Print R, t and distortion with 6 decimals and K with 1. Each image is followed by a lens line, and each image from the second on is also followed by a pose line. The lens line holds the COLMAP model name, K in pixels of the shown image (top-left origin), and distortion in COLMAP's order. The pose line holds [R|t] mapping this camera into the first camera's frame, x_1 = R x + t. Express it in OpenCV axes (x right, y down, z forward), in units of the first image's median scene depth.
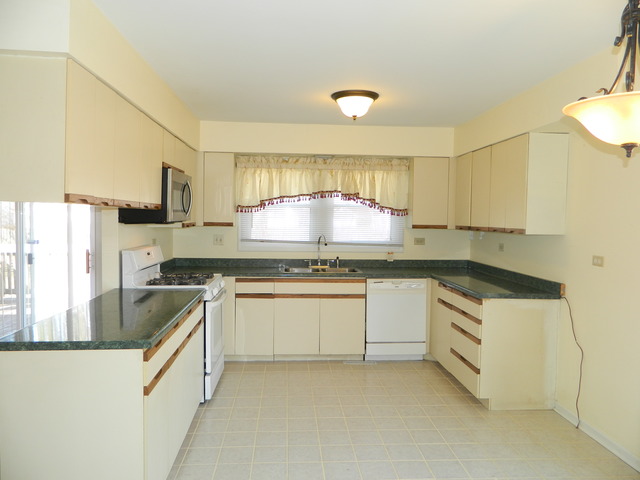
lens RADIAL K [[478.6, 0, 318.2], [0, 478.6, 239.5], [0, 0, 1]] dist [0.017905, -0.006803]
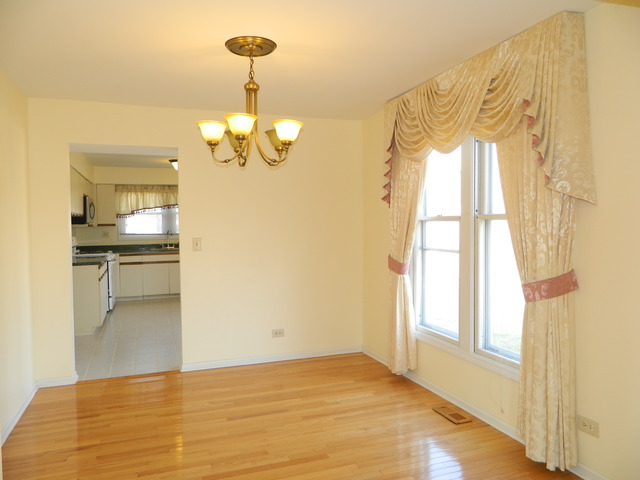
lens RADIAL K [[478.6, 0, 320.8], [0, 478.6, 236.2], [0, 0, 1]] dist [0.017905, -0.006803]
pose [[0.957972, -0.036138, 0.284577, 0.045677], [0.040818, 0.999111, -0.010527, 0.067081], [-0.283944, 0.021701, 0.958595, -1.014456]]
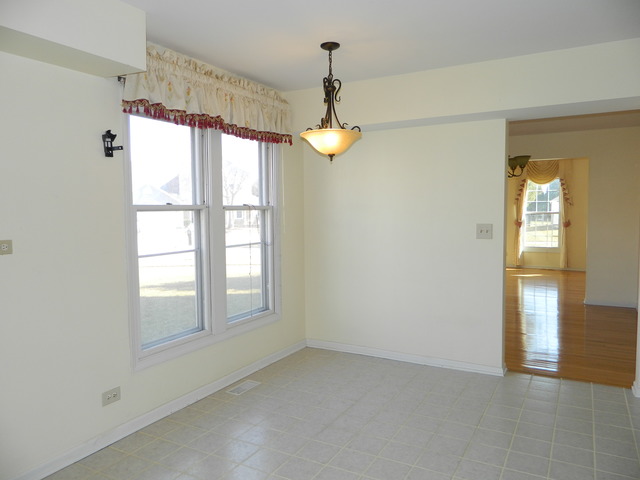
lens RADIAL K [[478.6, 0, 323.3], [0, 478.6, 238.5], [0, 0, 1]] dist [0.017905, -0.006803]
pose [[-0.841947, -0.047150, 0.537496, -0.142503], [0.015781, 0.993596, 0.111880, -0.028209], [-0.539329, 0.102679, -0.835812, 0.967989]]
